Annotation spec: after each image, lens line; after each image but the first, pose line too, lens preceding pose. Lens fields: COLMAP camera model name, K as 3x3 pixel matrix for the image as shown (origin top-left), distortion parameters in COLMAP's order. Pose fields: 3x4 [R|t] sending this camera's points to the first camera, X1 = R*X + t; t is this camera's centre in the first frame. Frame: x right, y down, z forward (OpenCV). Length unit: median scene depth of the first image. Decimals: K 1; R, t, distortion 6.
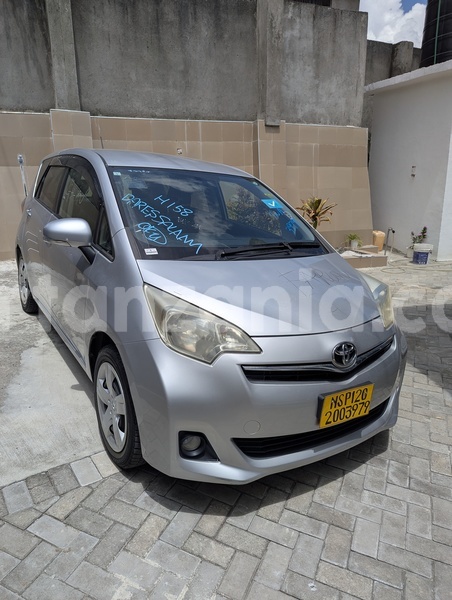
lens RADIAL K [[424.3, 0, 226.0], [0, 424.3, 300.0], [0, 0, 1]] dist [0.019863, -0.006751]
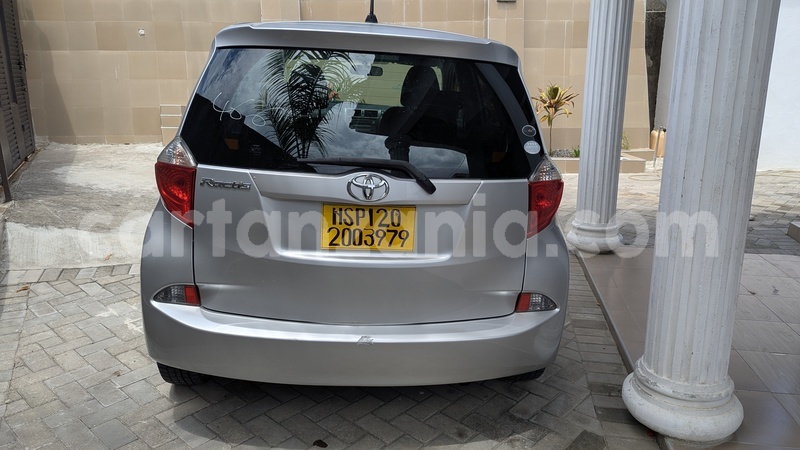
lens RADIAL K [[568.3, 0, 408.7], [0, 568.3, 225.3], [0, 0, 1]] dist [0.028824, -0.000903]
pose [[0.954542, 0.077300, -0.287878, 1.005583], [-0.080355, 0.996766, 0.001207, 0.188205], [0.287040, 0.021981, 0.957666, -0.506226]]
